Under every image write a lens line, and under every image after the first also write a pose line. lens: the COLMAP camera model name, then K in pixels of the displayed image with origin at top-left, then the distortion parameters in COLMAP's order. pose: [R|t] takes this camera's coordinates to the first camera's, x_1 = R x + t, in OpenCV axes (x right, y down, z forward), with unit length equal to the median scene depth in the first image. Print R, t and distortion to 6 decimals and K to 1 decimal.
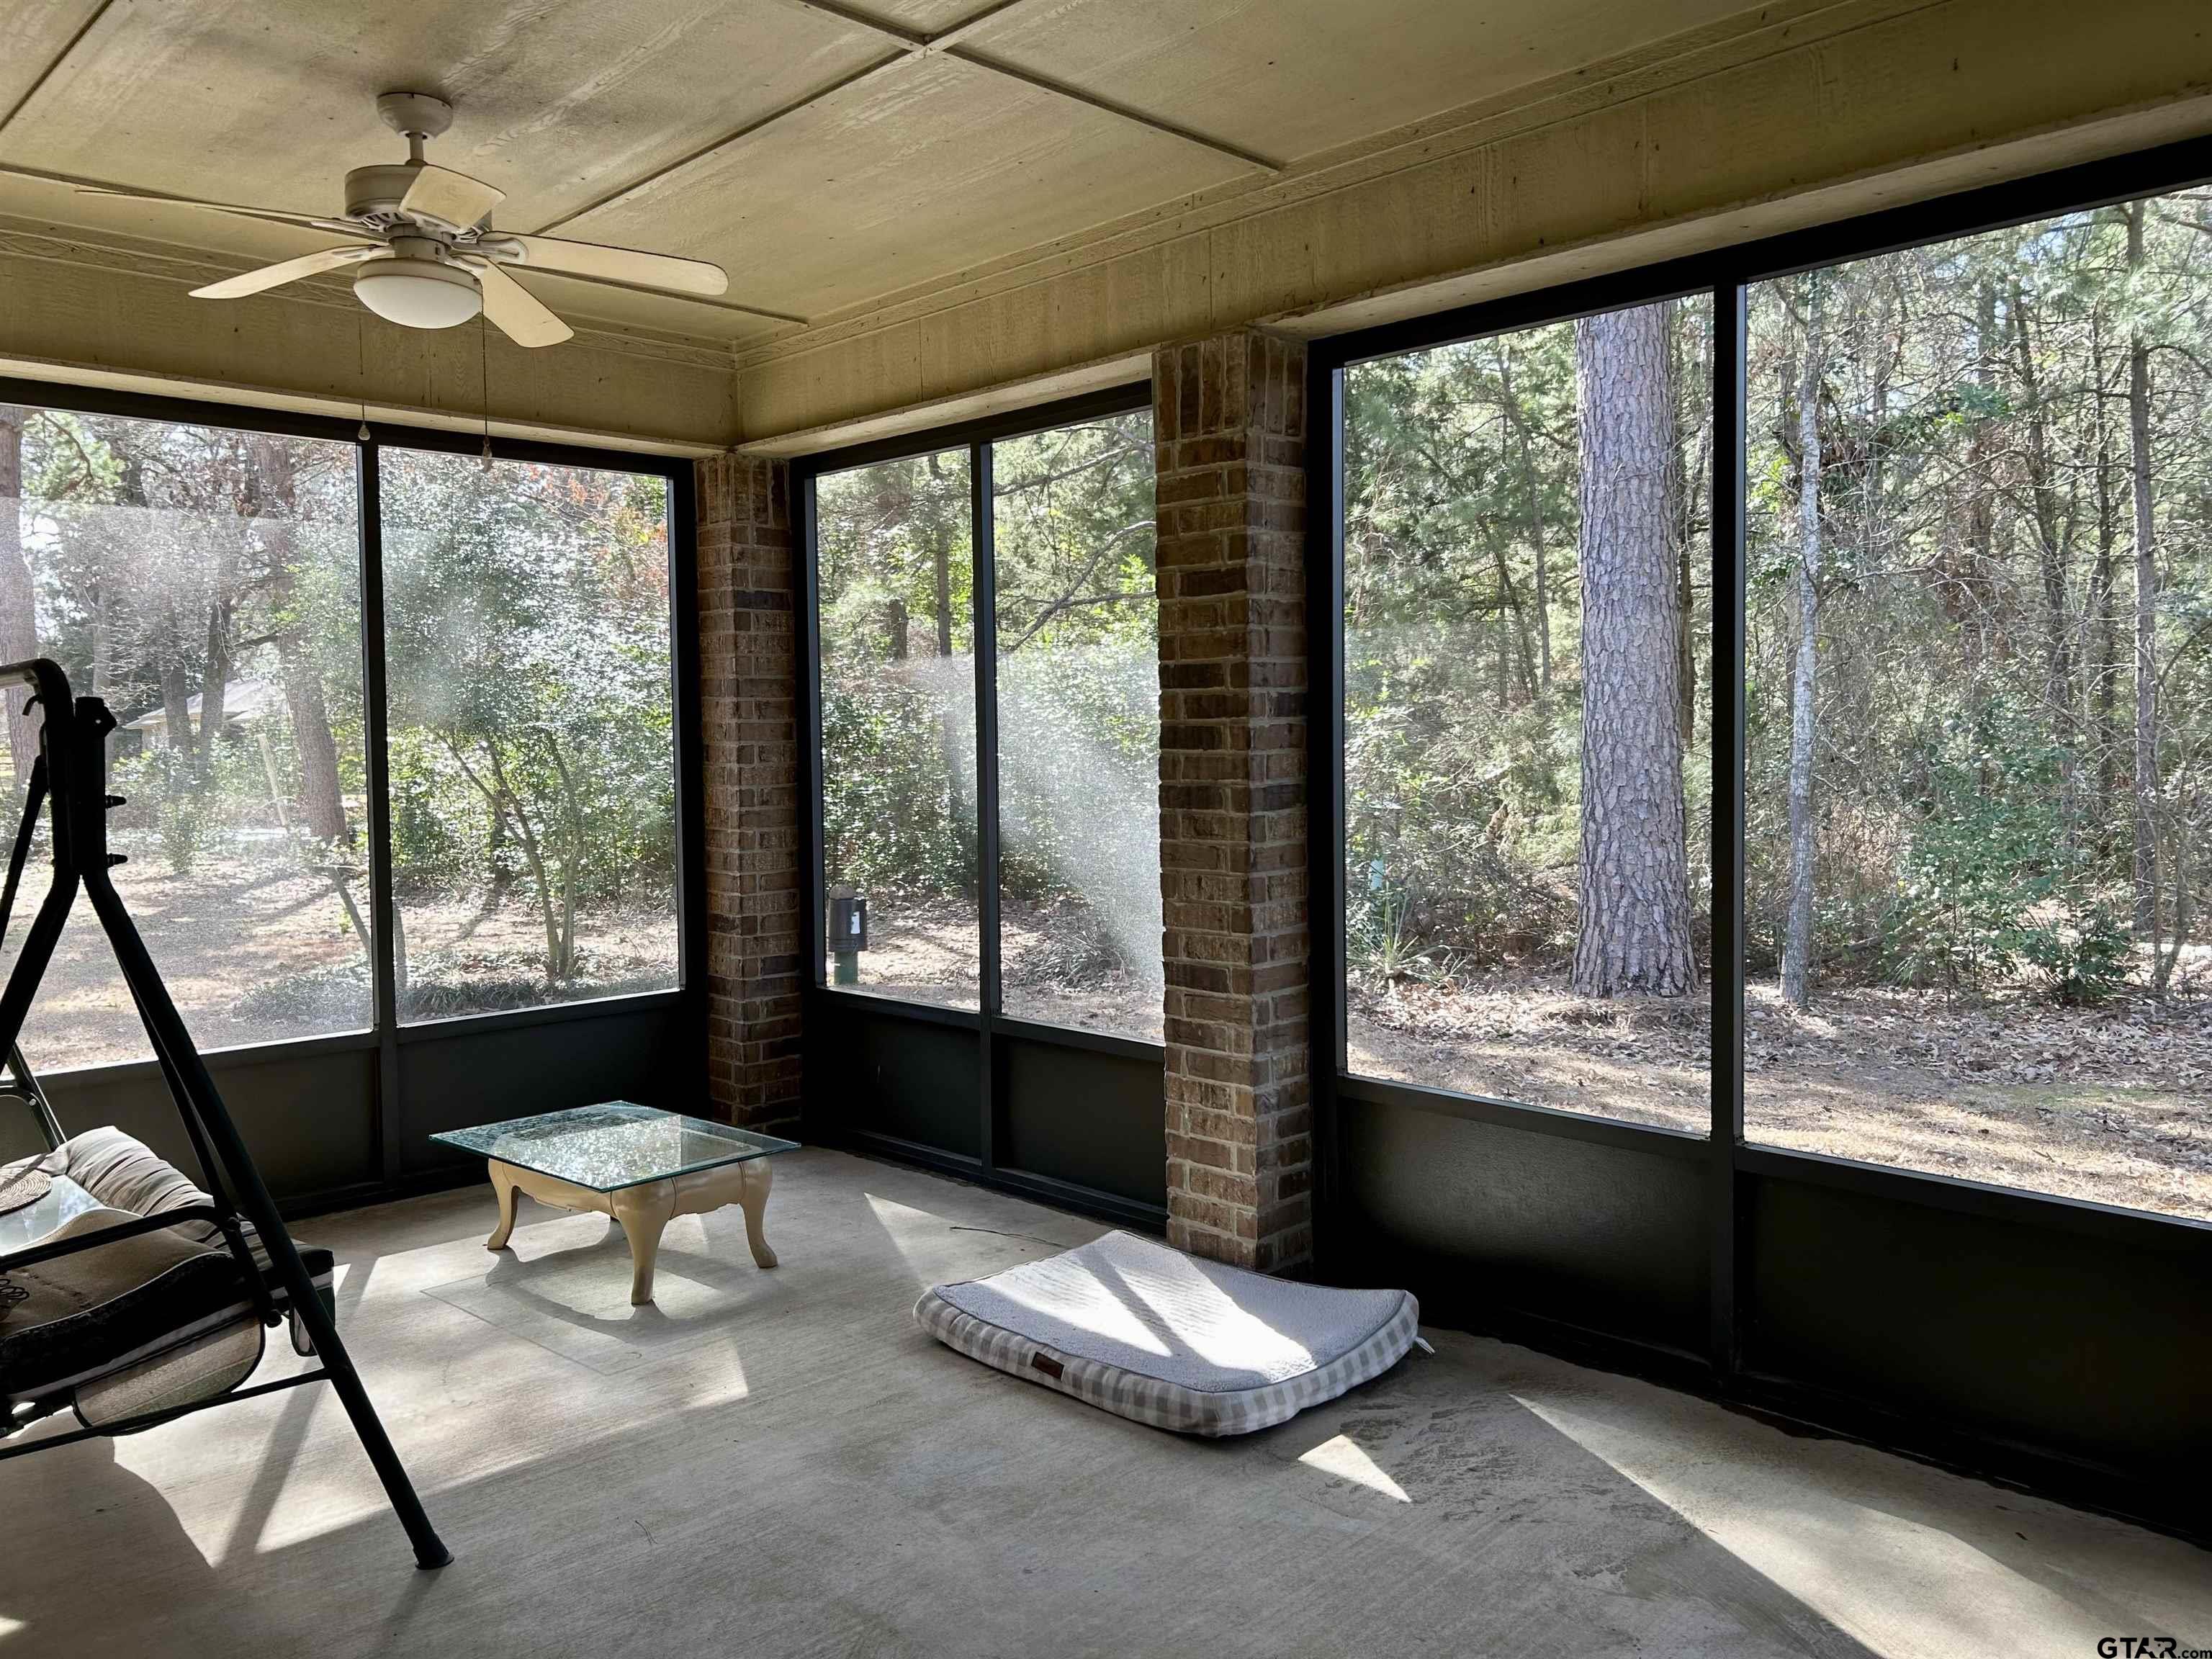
lens RADIAL K [[1663.9, 0, 1103.1], [0, 1663.9, 813.0], [0, 0, 1]] dist [0.053506, -0.061082]
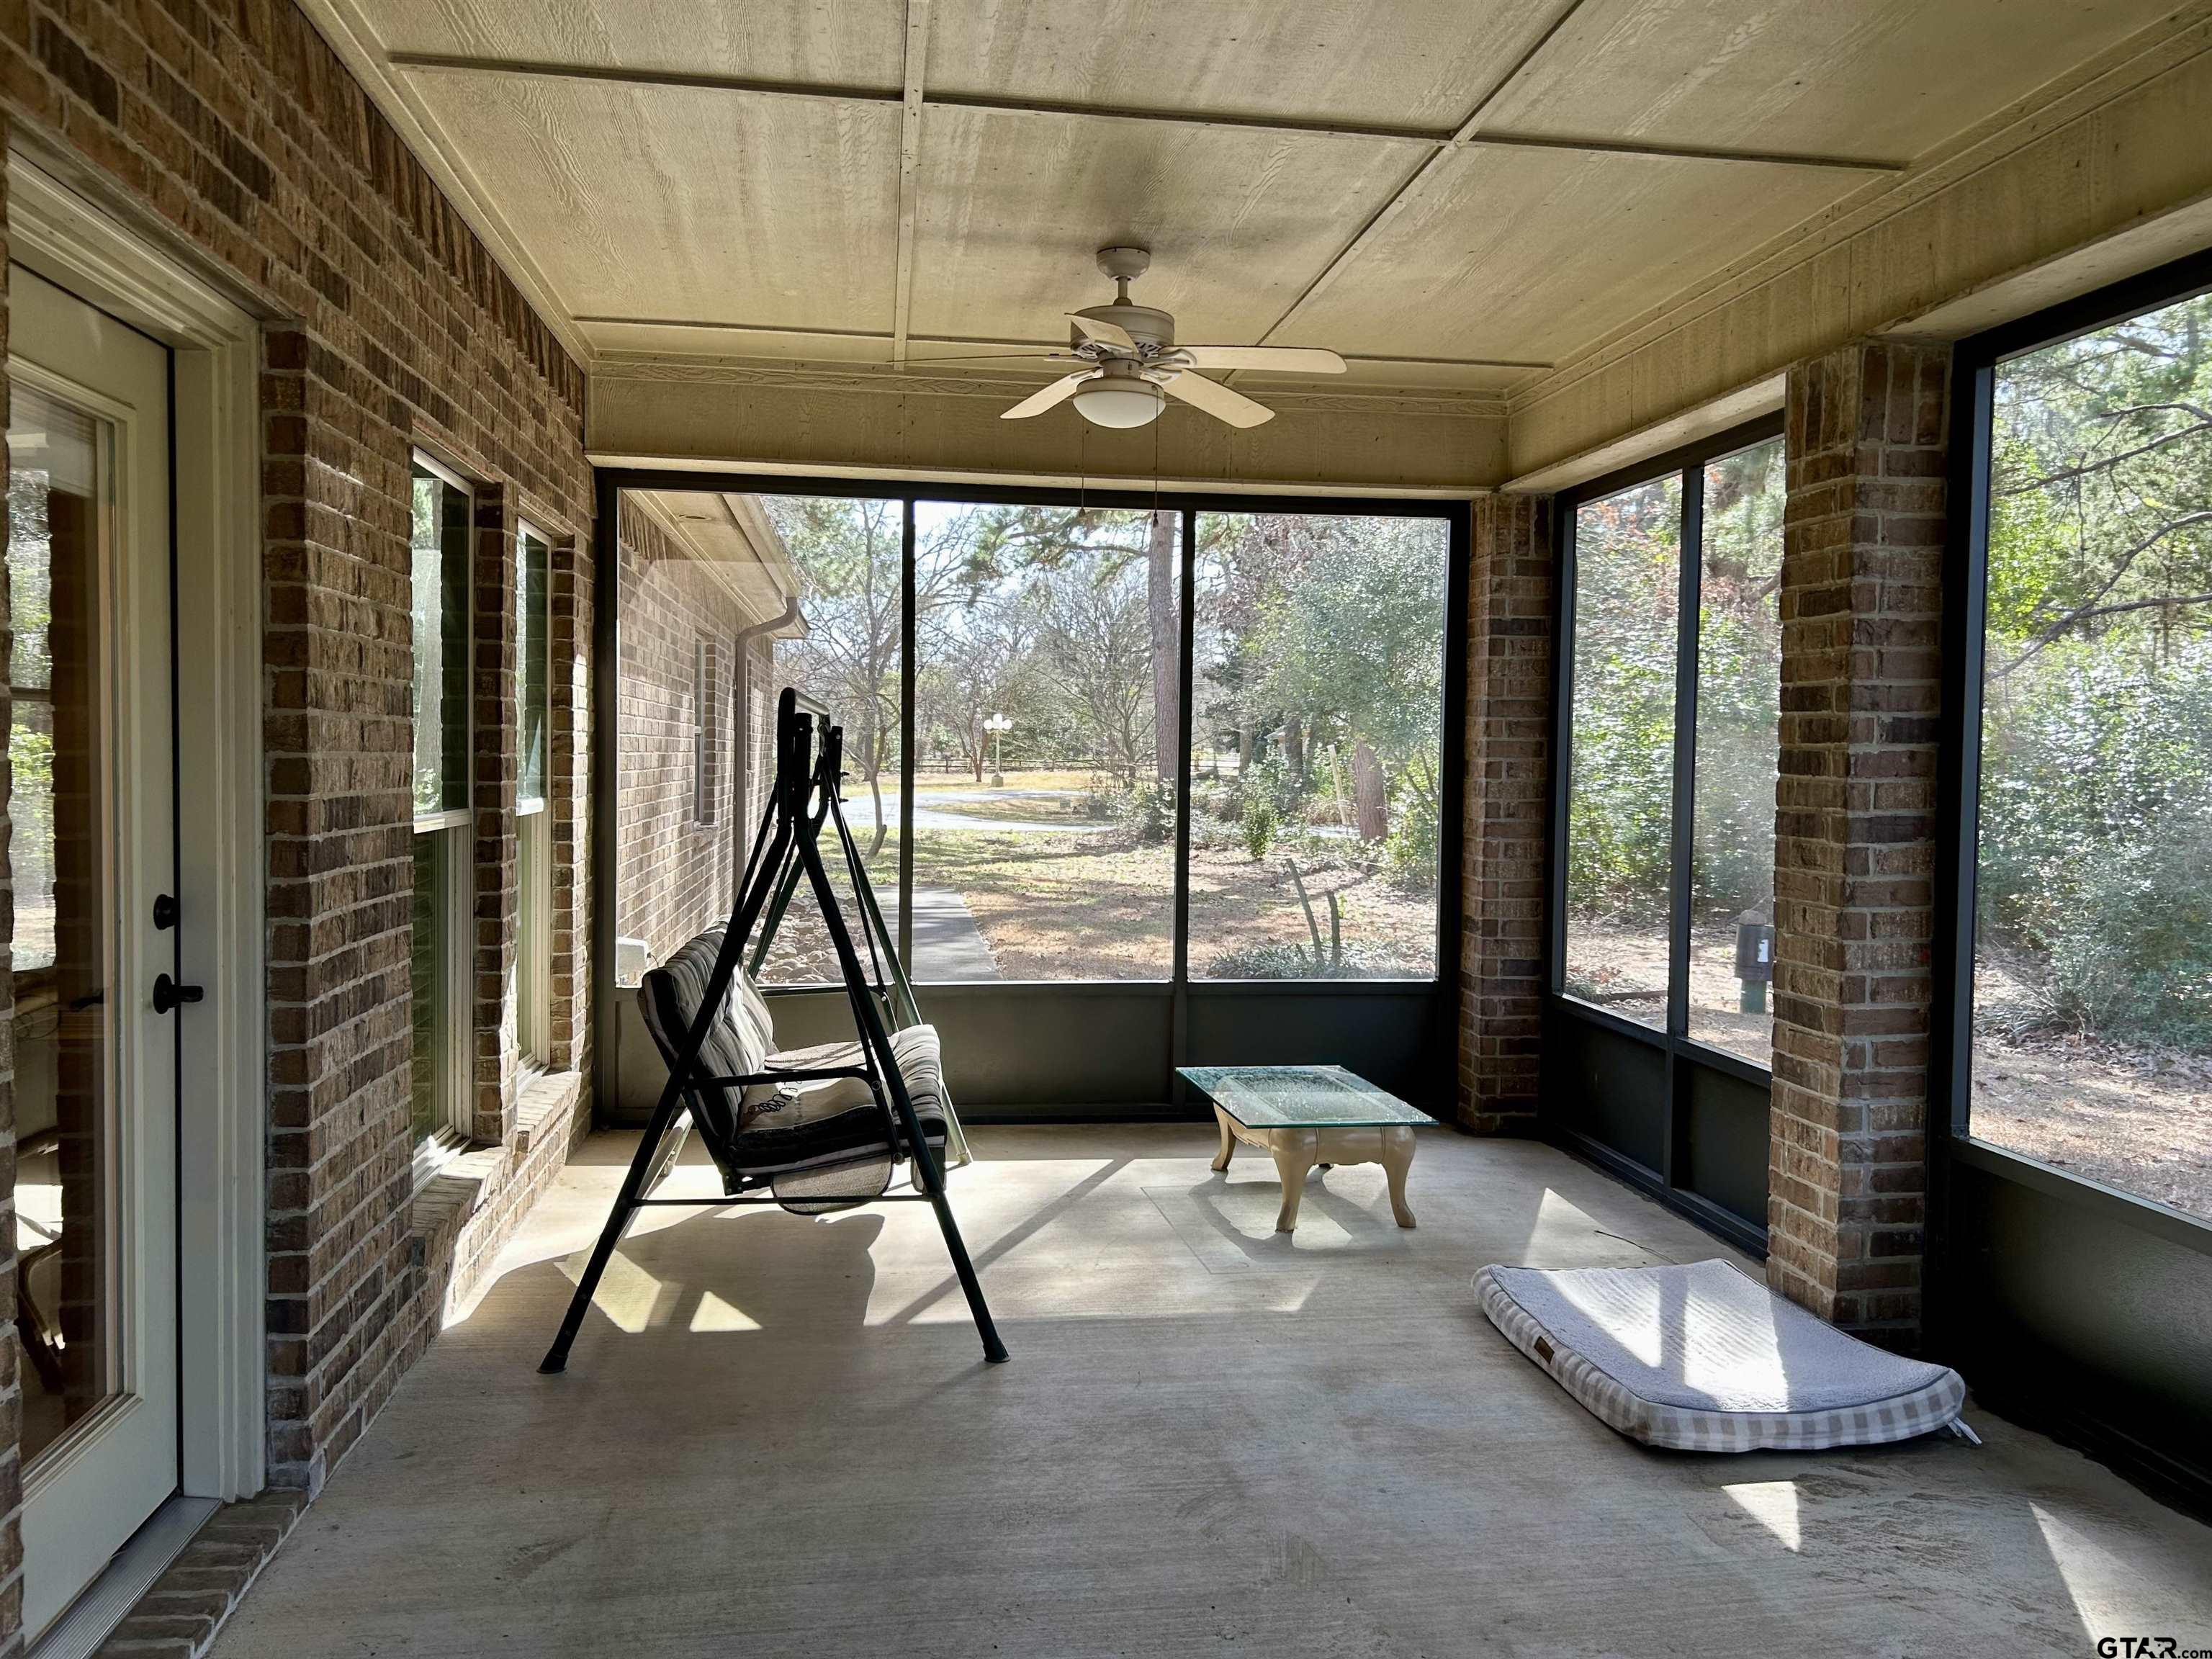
lens RADIAL K [[1663.9, 0, 1129.7], [0, 1663.9, 813.1], [0, 0, 1]] dist [0.053506, -0.061082]
pose [[0.808401, 0.045529, -0.586869, 0.318904], [-0.051671, 0.998644, 0.006299, -0.002395], [0.586360, 0.025232, 0.809658, -0.020097]]
